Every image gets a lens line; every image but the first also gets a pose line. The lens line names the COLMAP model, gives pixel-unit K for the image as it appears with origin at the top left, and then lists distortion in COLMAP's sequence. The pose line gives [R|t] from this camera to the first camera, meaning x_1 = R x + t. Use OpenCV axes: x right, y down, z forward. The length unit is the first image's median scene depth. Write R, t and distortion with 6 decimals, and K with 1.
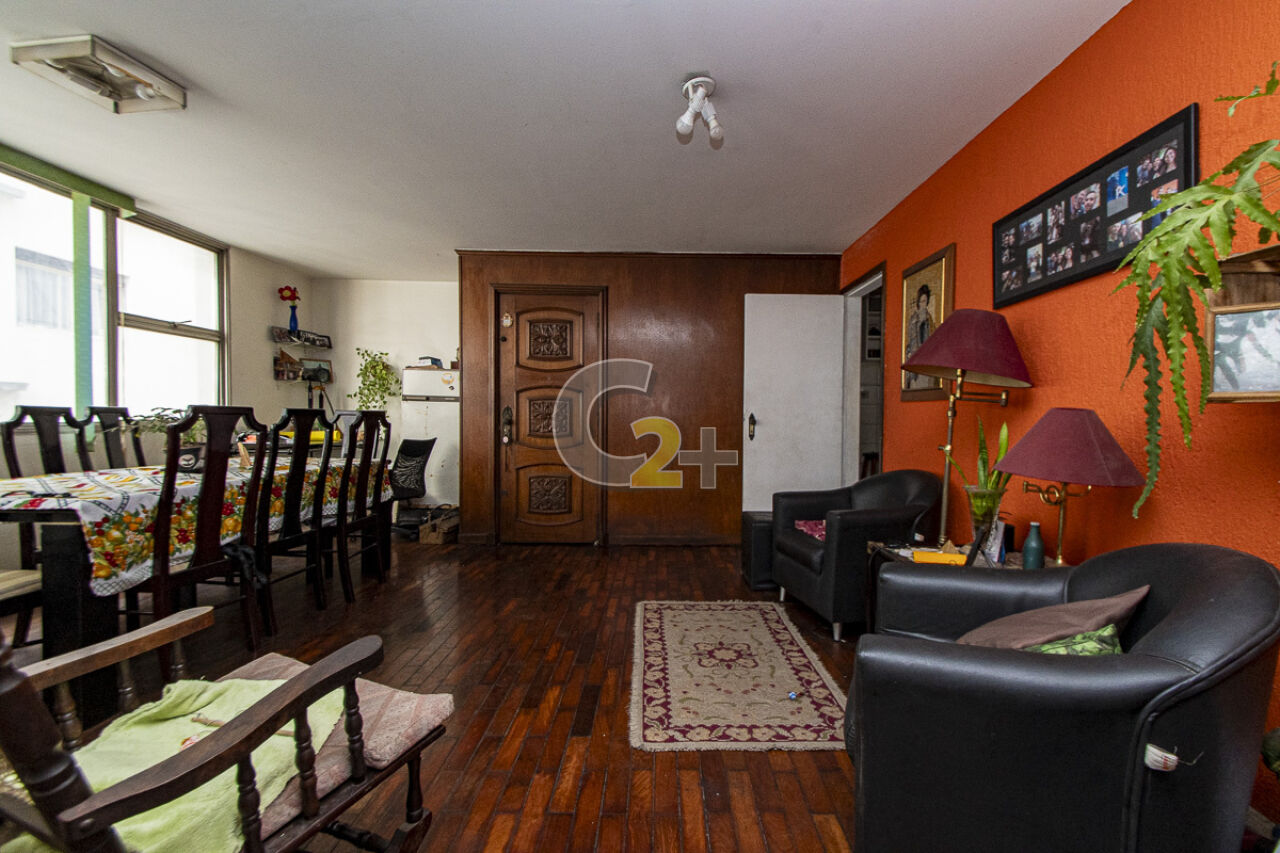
lens RADIAL K [[556.9, 0, 640.0], [0, 556.9, 426.5], [0, 0, 1]] dist [0.001281, 0.000001]
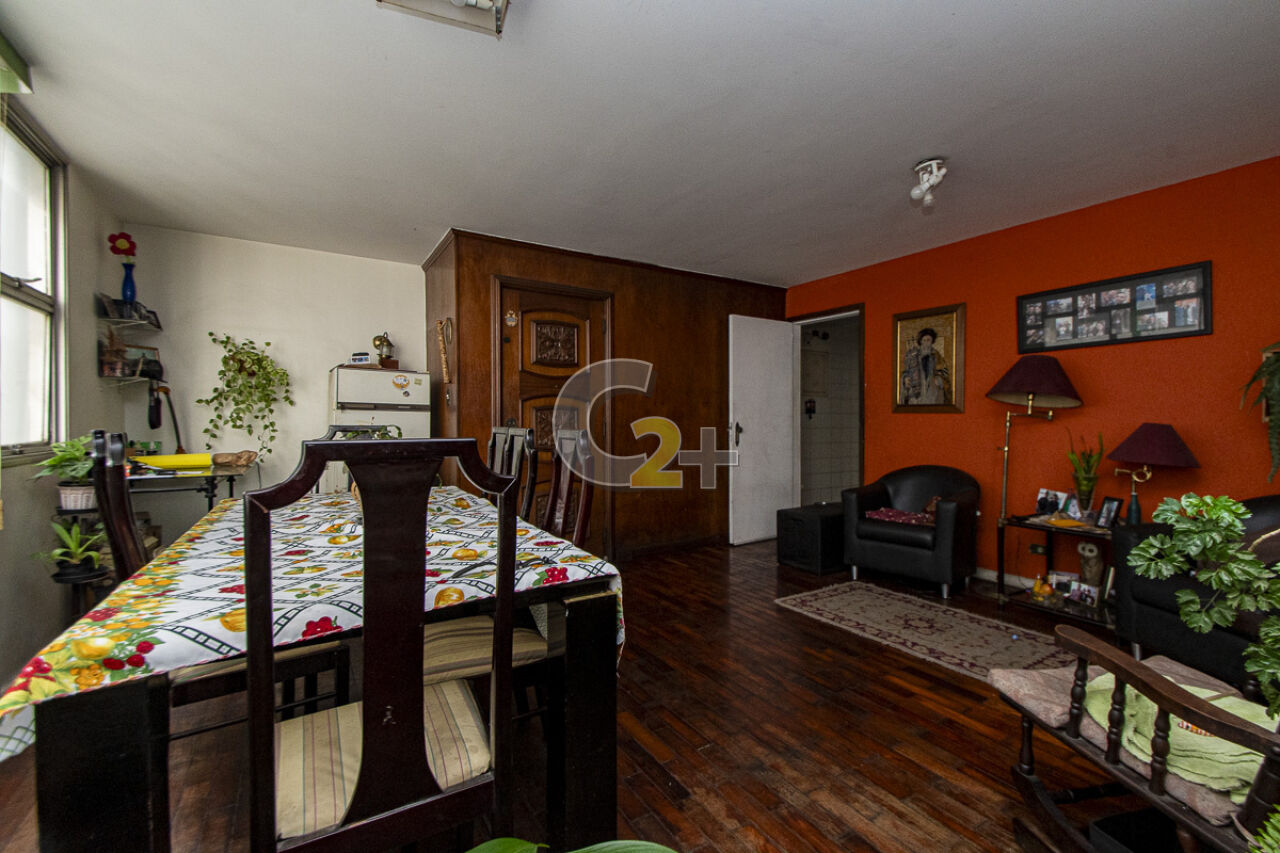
lens RADIAL K [[565.9, 0, 644.9], [0, 565.9, 420.2], [0, 0, 1]] dist [0.001292, 0.000014]
pose [[0.846993, -0.008672, 0.531534, -0.790348], [0.016114, 0.999826, -0.009364, -0.028445], [-0.531360, 0.016496, 0.846985, 0.199633]]
